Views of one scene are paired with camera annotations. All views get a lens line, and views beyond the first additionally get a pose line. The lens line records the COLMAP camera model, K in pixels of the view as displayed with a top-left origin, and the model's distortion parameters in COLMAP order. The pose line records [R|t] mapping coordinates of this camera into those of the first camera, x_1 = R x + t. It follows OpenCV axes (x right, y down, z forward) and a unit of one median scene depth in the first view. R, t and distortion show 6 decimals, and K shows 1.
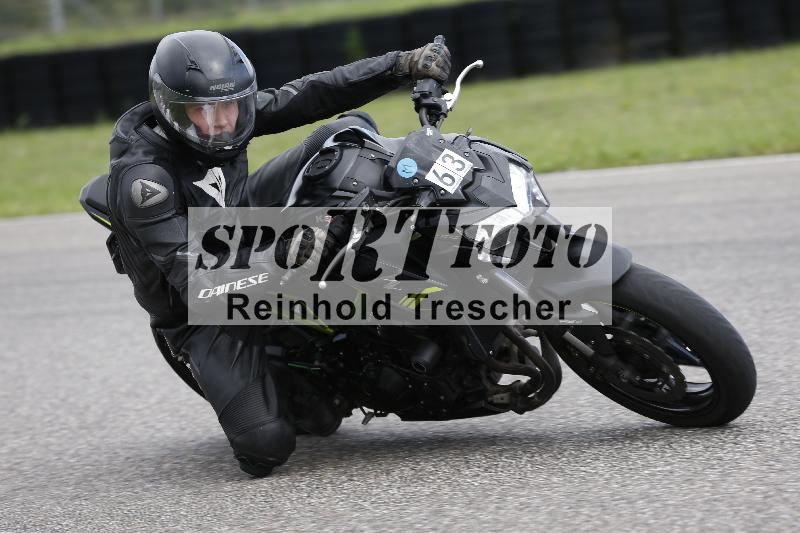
lens RADIAL K [[4357.4, 0, 393.8], [0, 4357.4, 264.2], [0, 0, 1]] dist [1.873991, 0.000000]
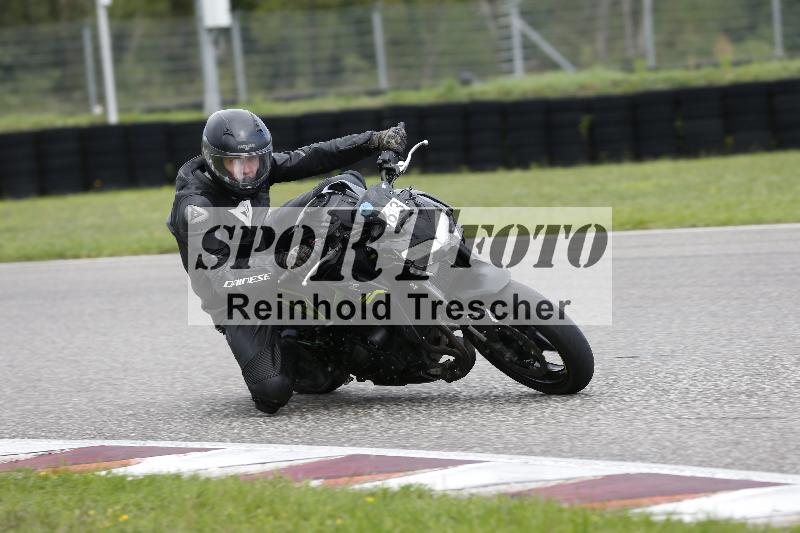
lens RADIAL K [[4357.4, 0, 426.1], [0, 4357.4, 293.1], [0, 0, 1]] dist [1.873991, 0.000000]
pose [[0.995109, 0.062223, -0.076726, 0.137054], [-0.063329, 0.997920, -0.012060, 0.023157], [0.075816, 0.016860, 0.996979, -0.480841]]
